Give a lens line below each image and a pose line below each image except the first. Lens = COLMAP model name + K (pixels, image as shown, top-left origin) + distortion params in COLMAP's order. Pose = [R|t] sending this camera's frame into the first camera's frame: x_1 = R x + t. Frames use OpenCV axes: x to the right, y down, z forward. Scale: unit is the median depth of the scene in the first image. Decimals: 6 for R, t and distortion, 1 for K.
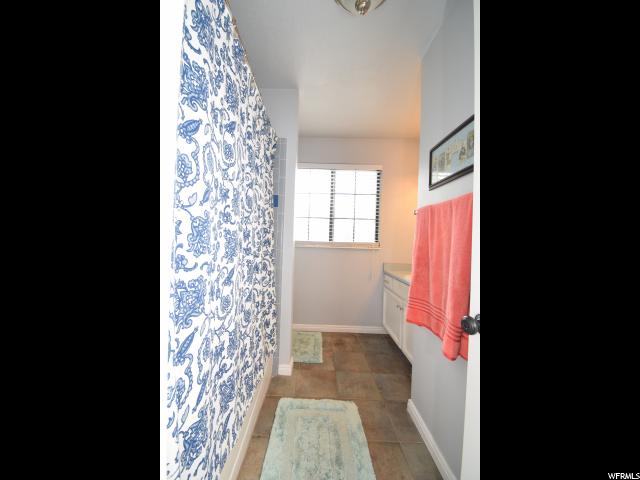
lens RADIAL K [[280.3, 0, 316.4], [0, 280.3, 250.1], [0, 0, 1]] dist [0.000440, -0.001026]
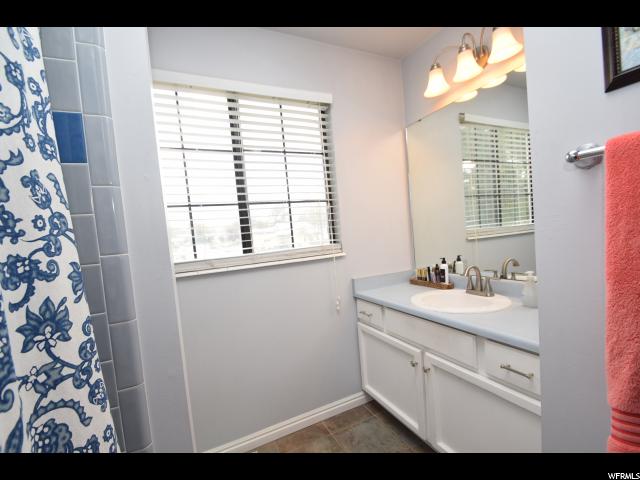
lens RADIAL K [[280.3, 0, 316.4], [0, 280.3, 250.1], [0, 0, 1]] dist [0.000440, -0.001026]
pose [[0.866504, -0.141799, 0.478607, -0.072337], [0.128990, 0.989845, 0.059733, -0.051551], [-0.482217, 0.009977, 0.875995, 0.552280]]
